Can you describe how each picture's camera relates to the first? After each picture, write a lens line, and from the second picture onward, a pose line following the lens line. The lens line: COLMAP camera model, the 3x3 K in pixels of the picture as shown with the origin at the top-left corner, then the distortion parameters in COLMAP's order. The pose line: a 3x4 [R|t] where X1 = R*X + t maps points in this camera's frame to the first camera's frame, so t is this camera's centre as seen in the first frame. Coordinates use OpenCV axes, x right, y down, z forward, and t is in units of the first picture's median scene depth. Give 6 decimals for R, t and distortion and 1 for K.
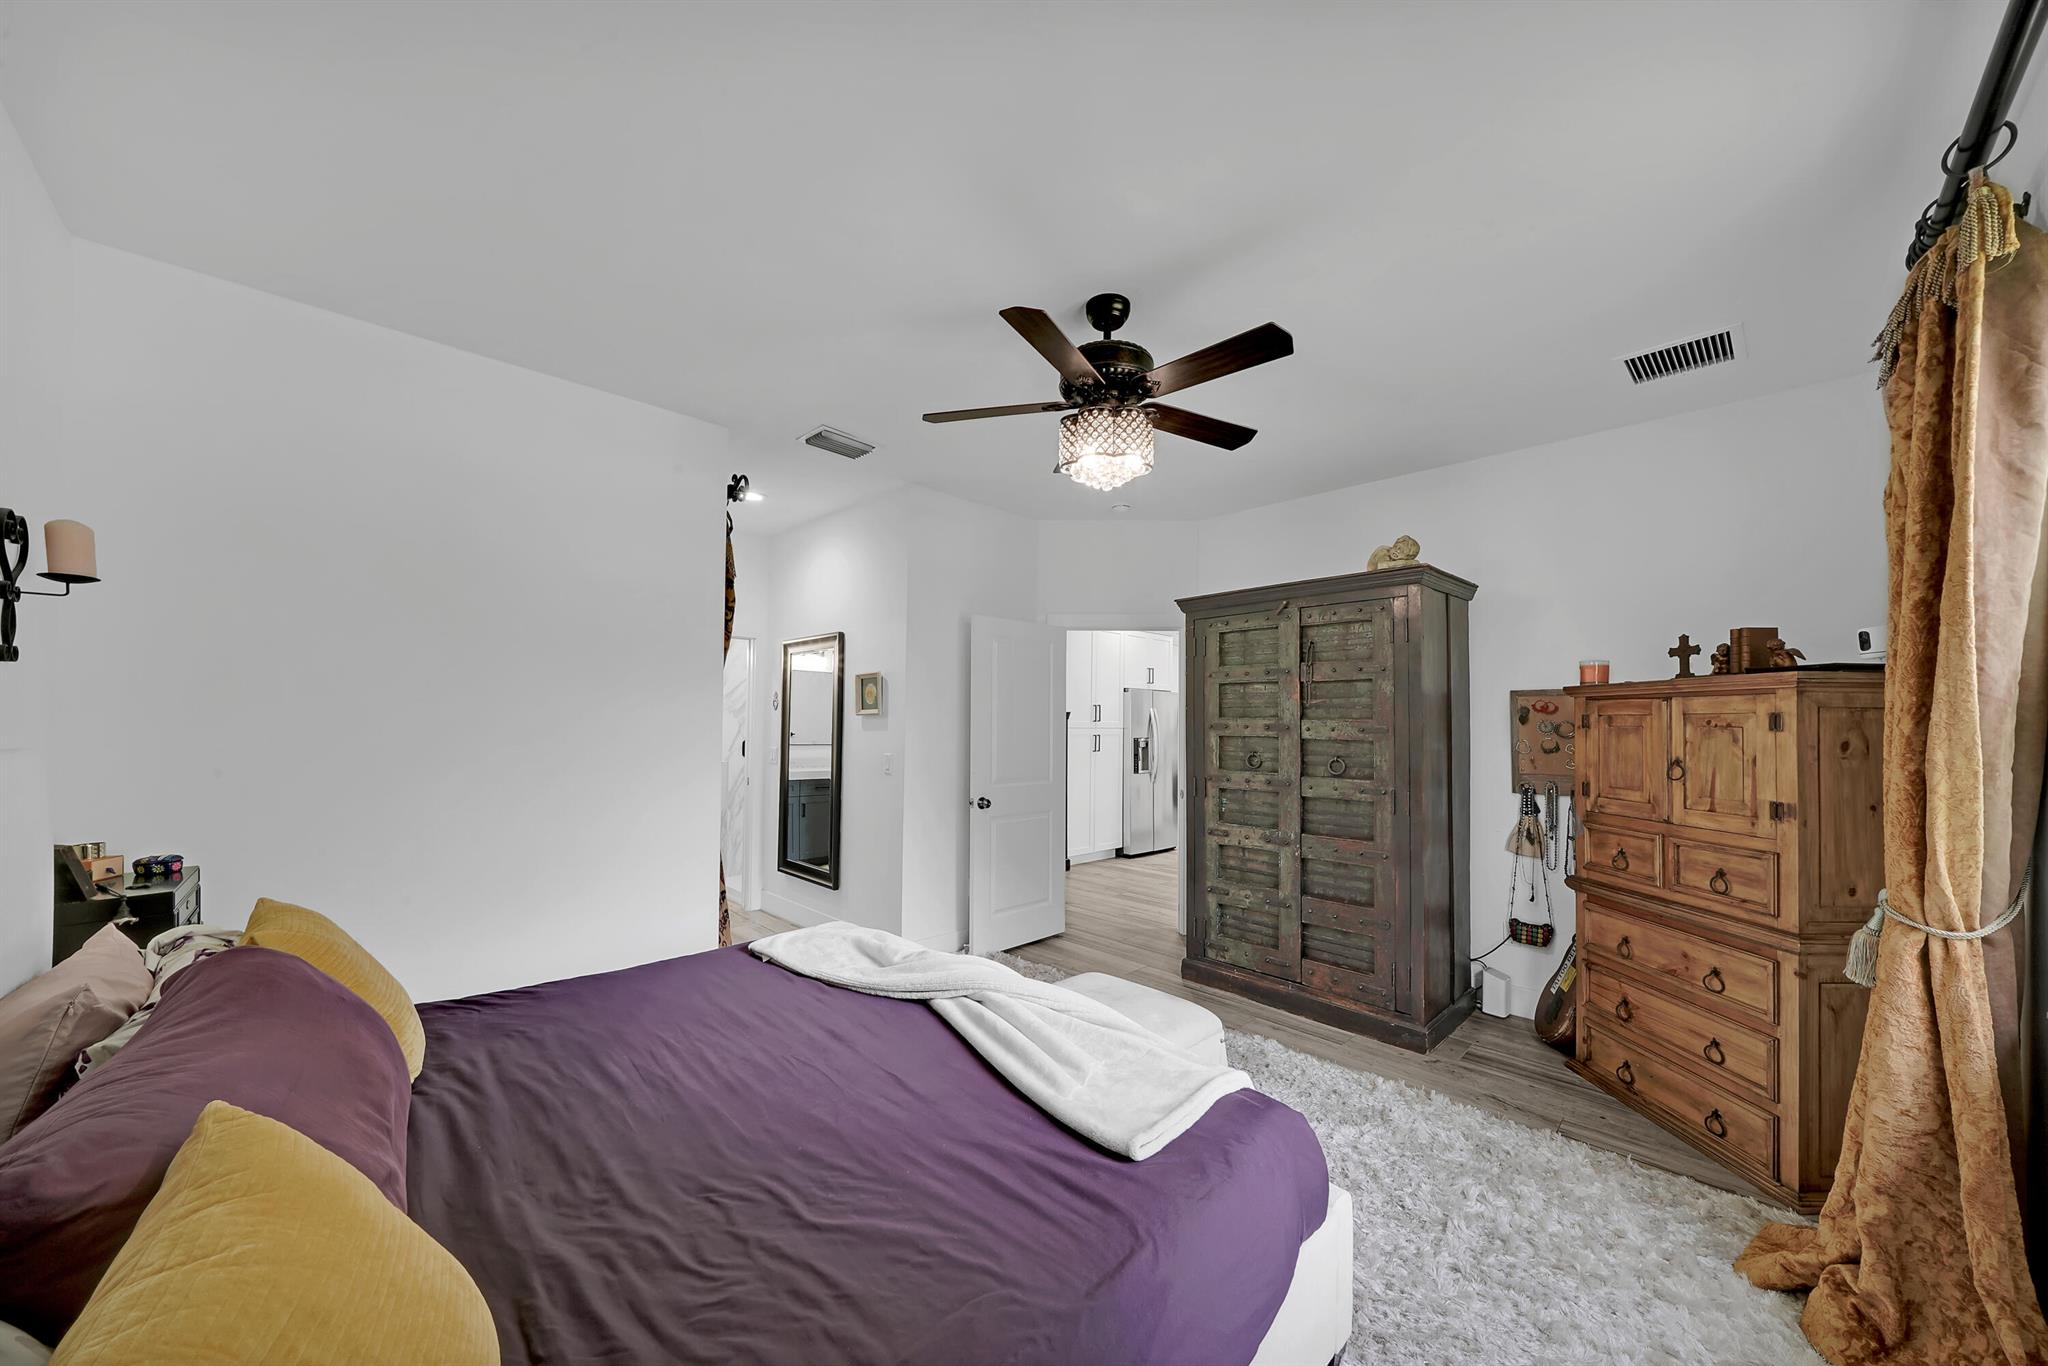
lens RADIAL K [[732.0, 0, 1026.4], [0, 732.0, 714.3], [0, 0, 1]] dist [-0.000781, -0.000052]
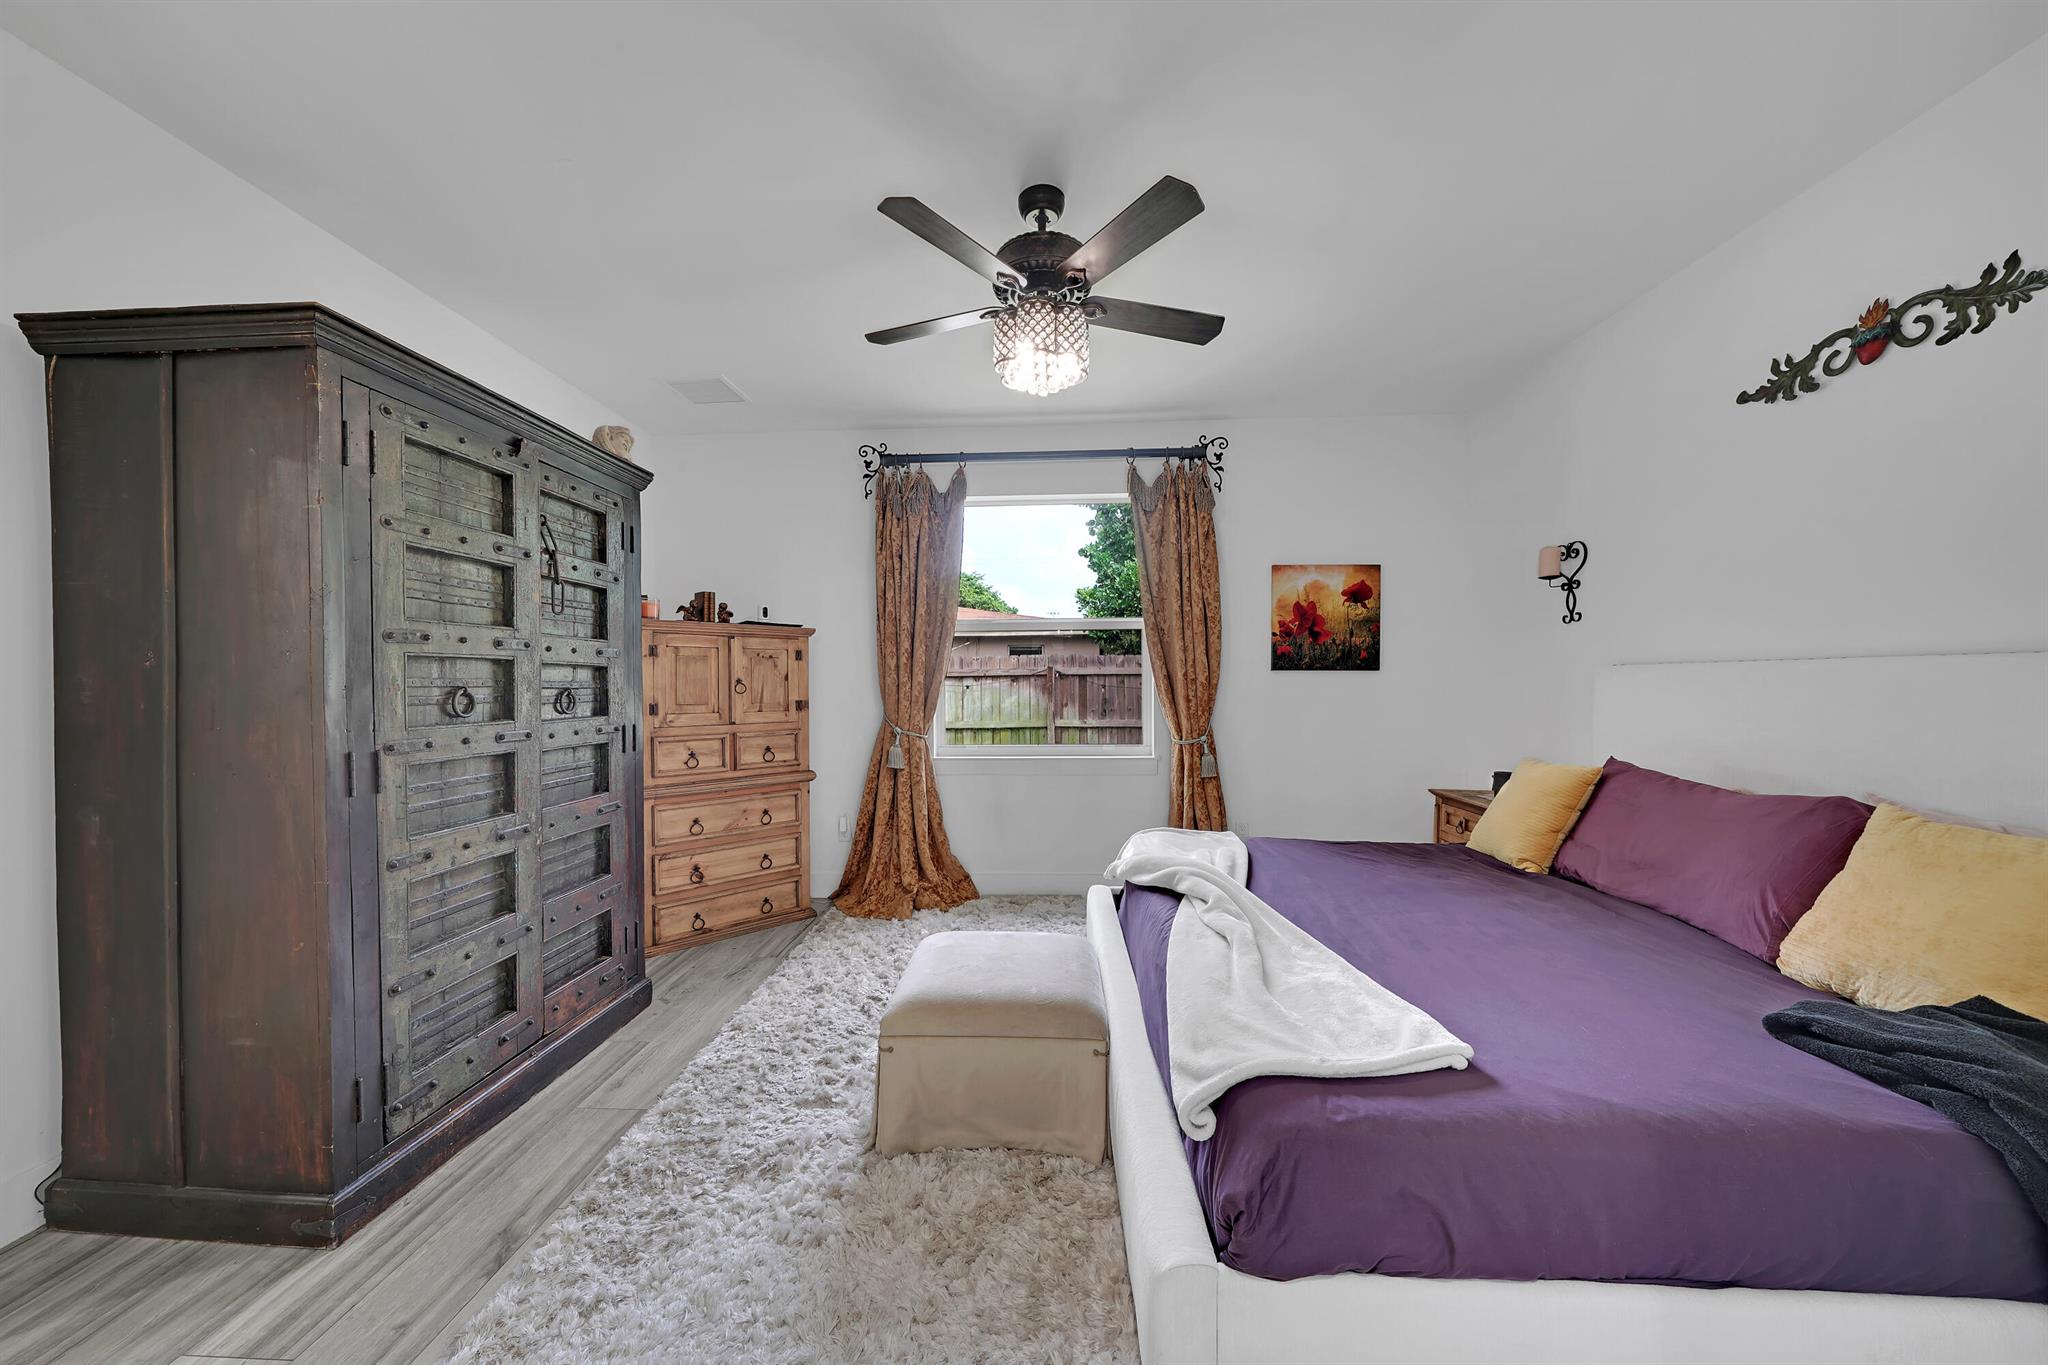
lens RADIAL K [[732.0, 0, 1026.4], [0, 732.0, 713.8], [0, 0, 1]] dist [-0.000781, -0.000052]
pose [[-0.703233, -0.029485, 0.710348, -0.496560], [-0.003425, 0.999269, 0.038087, 0.066084], [-0.710951, 0.024351, -0.702819, 1.464254]]
